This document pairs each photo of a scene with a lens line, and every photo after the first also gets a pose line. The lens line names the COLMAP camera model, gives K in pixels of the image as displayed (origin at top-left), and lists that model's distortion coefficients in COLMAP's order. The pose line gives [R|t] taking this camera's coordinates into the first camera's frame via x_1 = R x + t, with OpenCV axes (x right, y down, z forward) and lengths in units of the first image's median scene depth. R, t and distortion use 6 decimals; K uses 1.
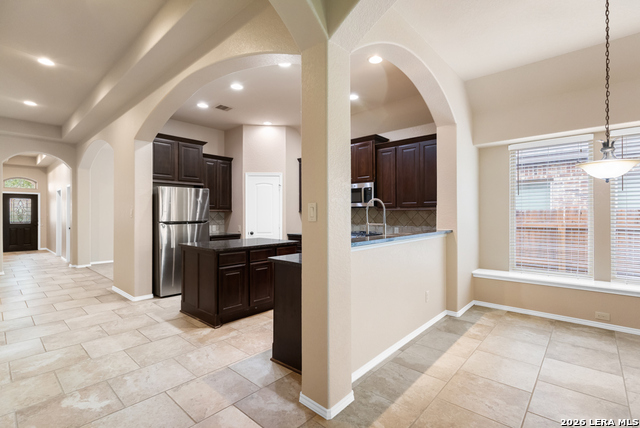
lens RADIAL K [[299.1, 0, 319.7], [0, 299.1, 213.5], [0, 0, 1]] dist [0.003416, -0.000007]
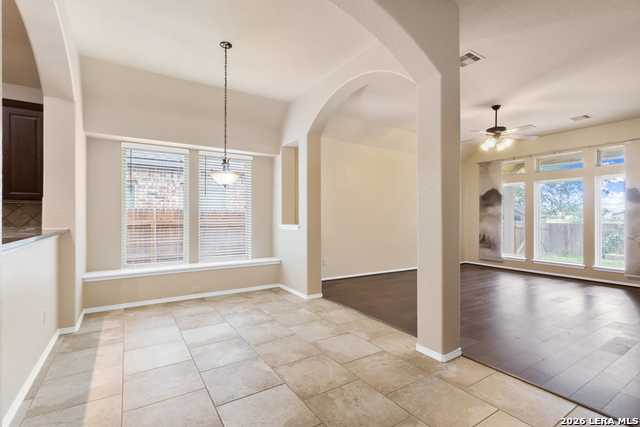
lens RADIAL K [[299.1, 0, 320.3], [0, 299.1, 216.1], [0, 0, 1]] dist [0.003416, -0.000007]
pose [[0.259290, 0.005454, 0.965784, -0.169551], [-0.005771, 0.999975, -0.004098, 0.018876], [-0.965782, -0.004511, 0.259315, 0.114530]]
